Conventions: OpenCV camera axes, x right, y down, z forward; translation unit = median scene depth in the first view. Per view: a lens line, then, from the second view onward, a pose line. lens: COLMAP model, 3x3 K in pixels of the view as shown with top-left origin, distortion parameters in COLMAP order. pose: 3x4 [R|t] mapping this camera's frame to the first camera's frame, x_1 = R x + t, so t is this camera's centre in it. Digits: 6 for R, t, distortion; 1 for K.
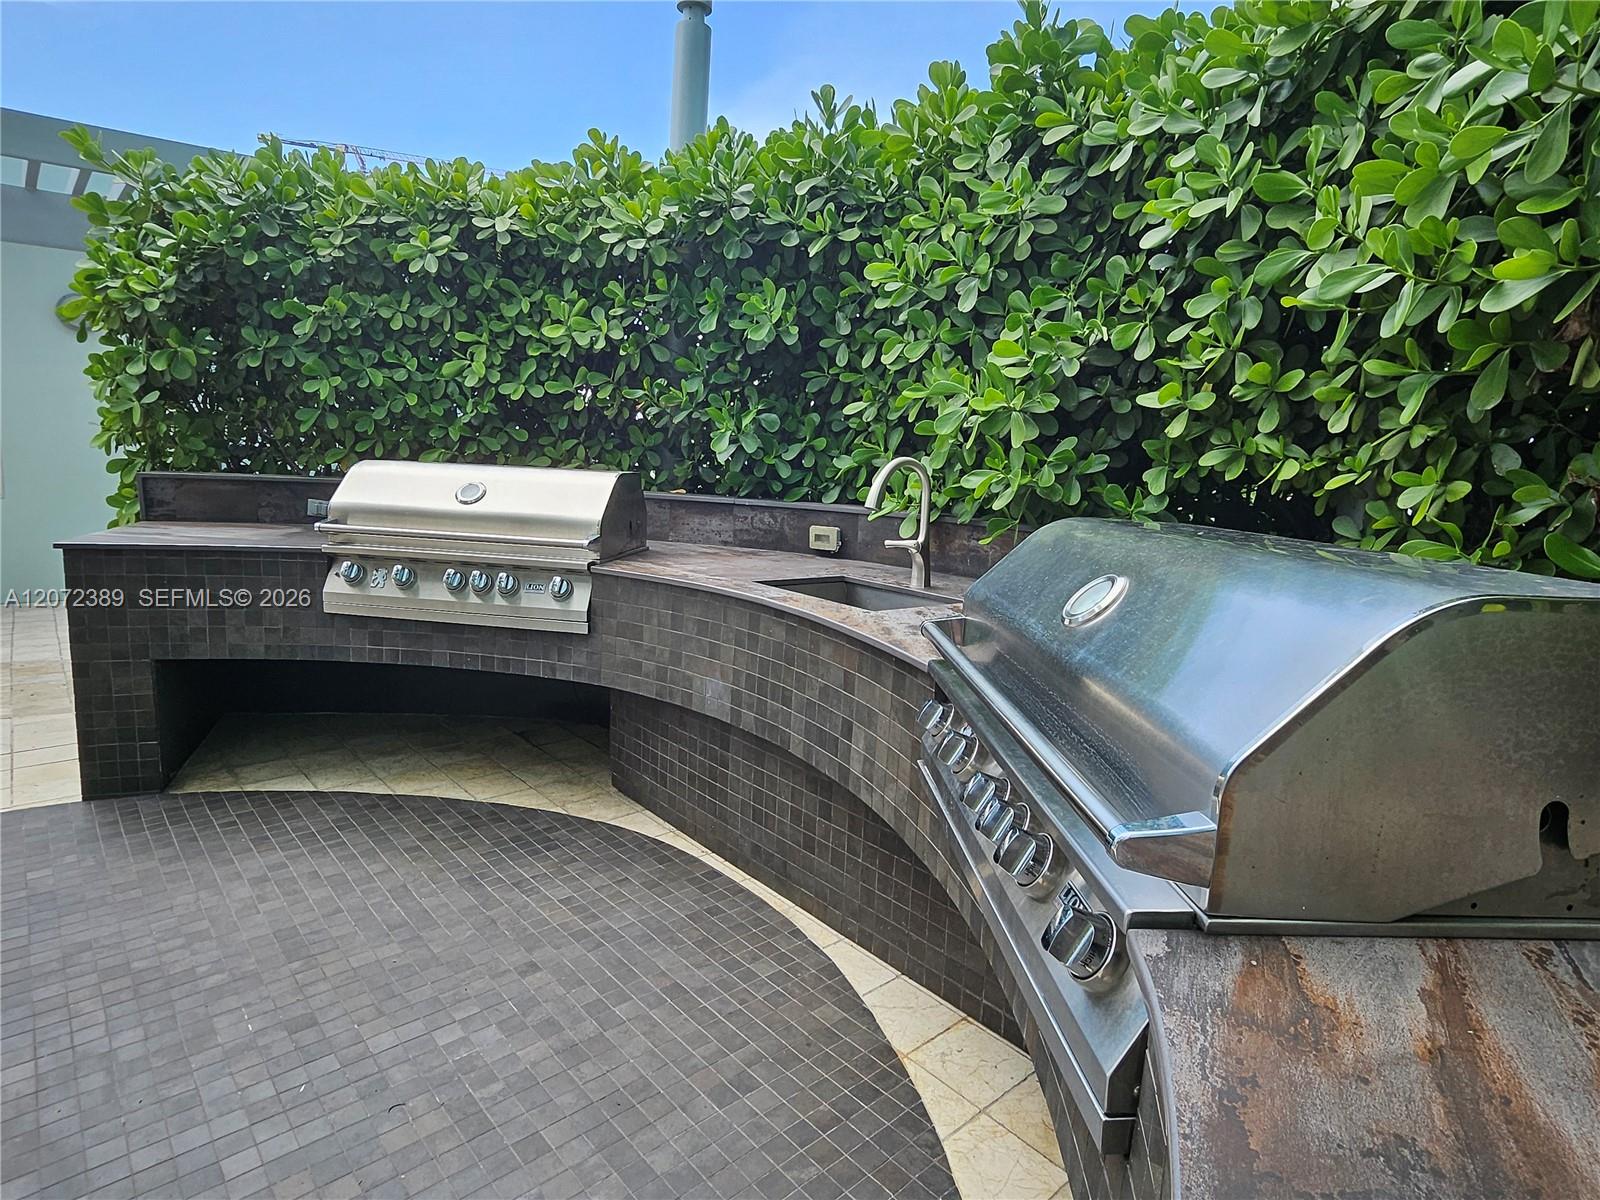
lens RADIAL K [[874.3, 0, 800.0], [0, 874.3, 600.0], [0, 0, 1]] dist [-0.000545, -0.000323]
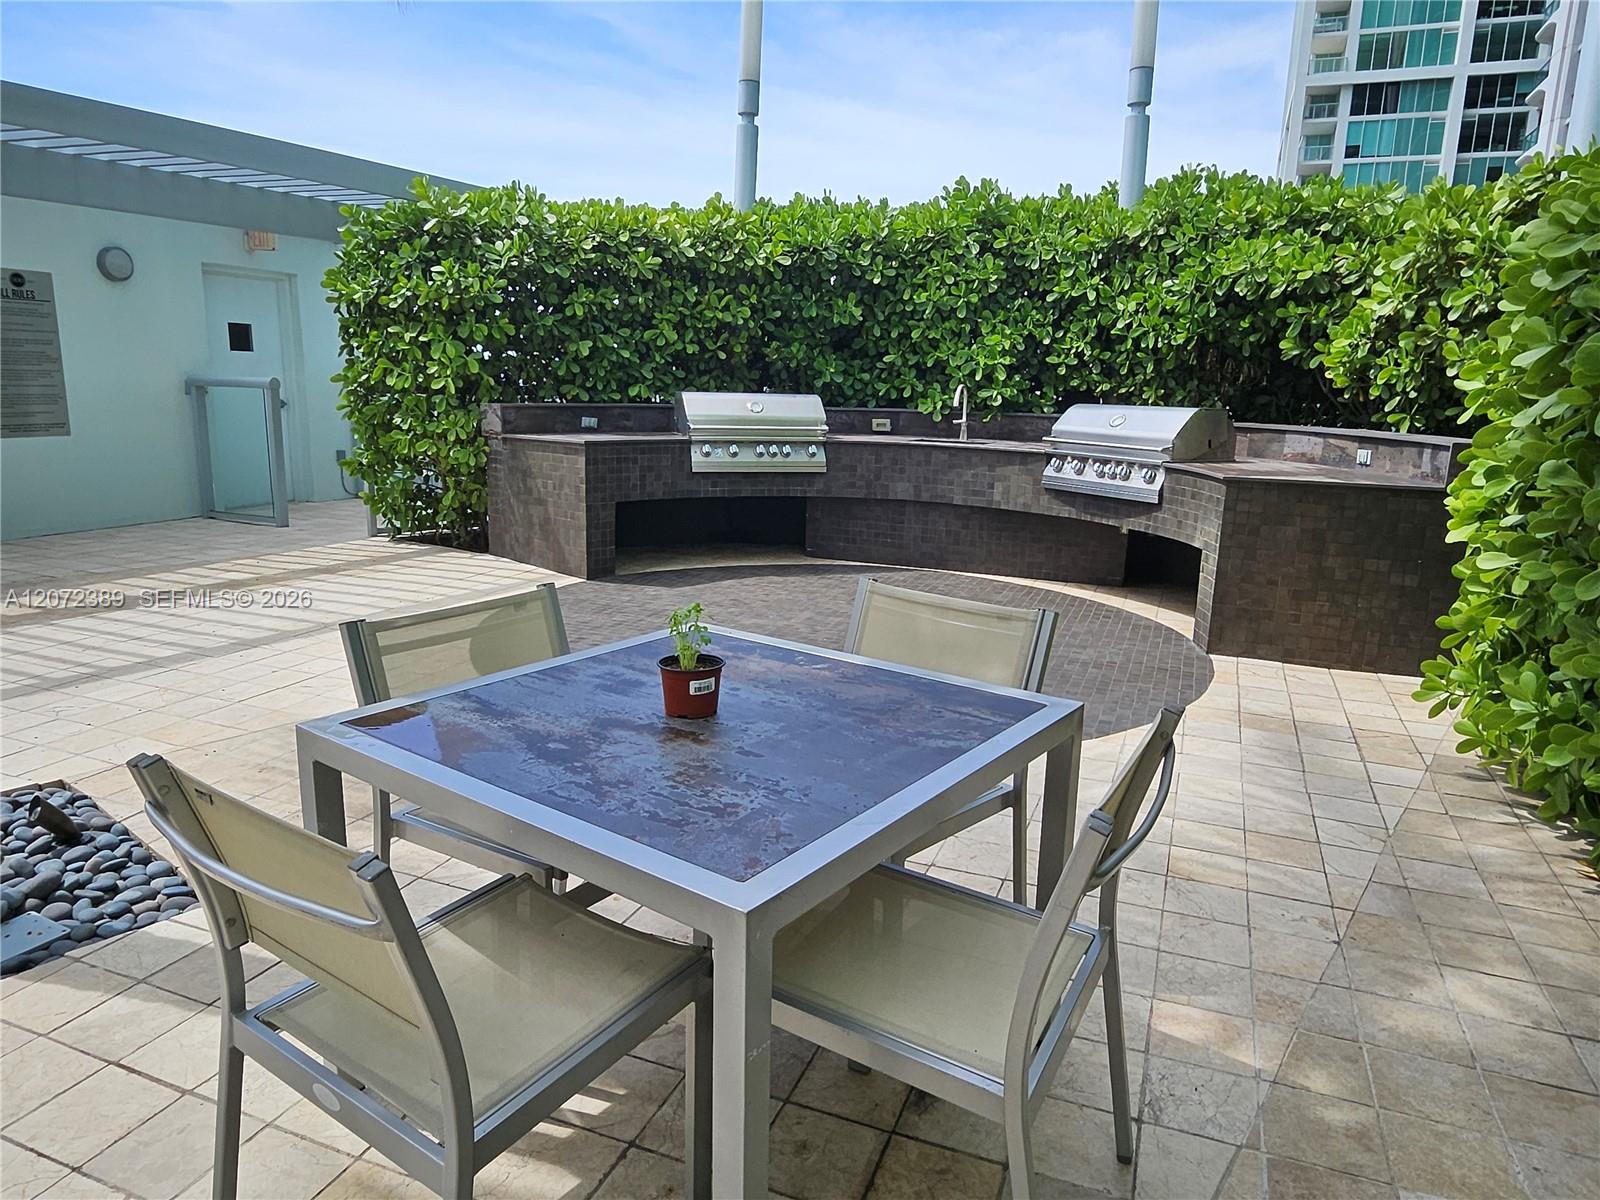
lens RADIAL K [[993.5, 0, 800.0], [0, 993.5, 600.0], [0, 0, 1]] dist [-0.007661, 0.000814]
pose [[0.896164, -0.118262, 0.427672, -1.371360], [0.088225, 0.992075, 0.089462, 0.125883], [-0.434863, -0.042441, 0.899496, -1.154926]]
